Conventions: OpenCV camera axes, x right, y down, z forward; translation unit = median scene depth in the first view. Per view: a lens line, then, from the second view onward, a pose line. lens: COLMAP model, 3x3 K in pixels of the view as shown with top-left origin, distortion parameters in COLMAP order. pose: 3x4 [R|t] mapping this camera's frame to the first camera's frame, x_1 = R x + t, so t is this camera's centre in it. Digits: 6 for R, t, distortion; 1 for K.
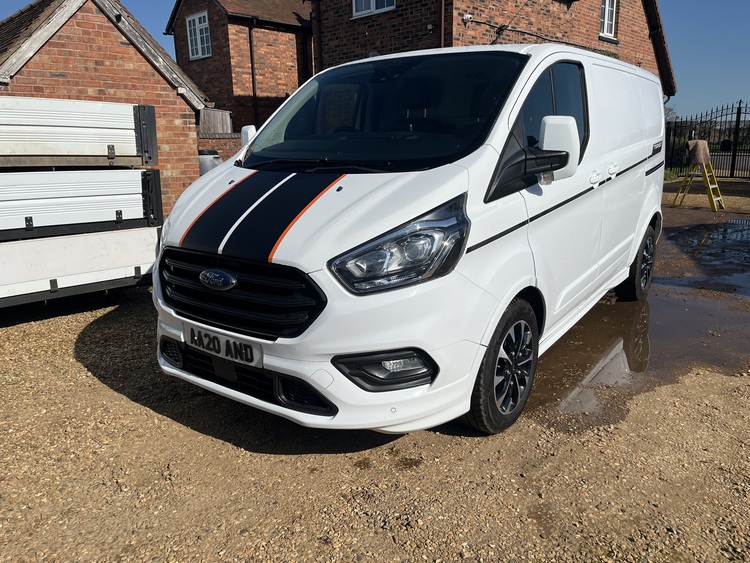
lens RADIAL K [[562.9, 0, 378.2], [0, 562.9, 278.8], [0, 0, 1]] dist [0.002704, -0.004785]
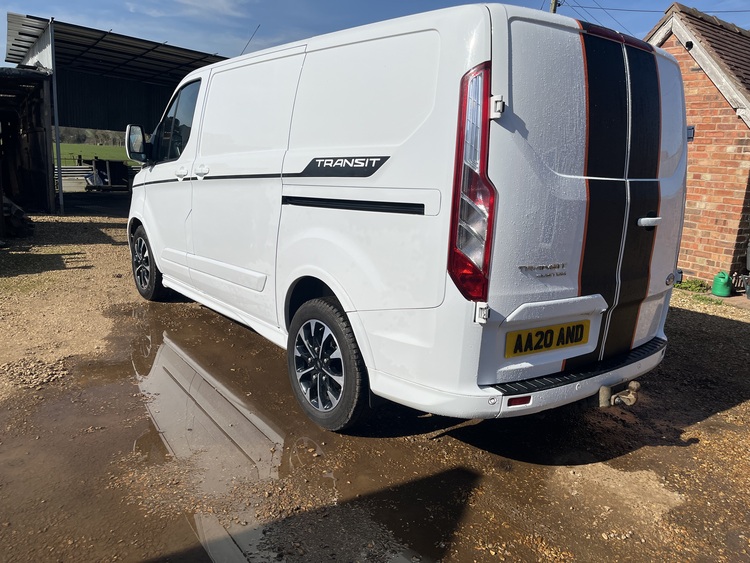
lens RADIAL K [[562.9, 0, 378.2], [0, 562.9, 278.8], [0, 0, 1]] dist [0.002704, -0.004785]
pose [[-0.256266, 0.199059, -0.945887, 0.634603], [-0.279118, 0.921641, 0.269577, -0.179037], [0.925430, 0.333097, -0.180624, 0.729995]]
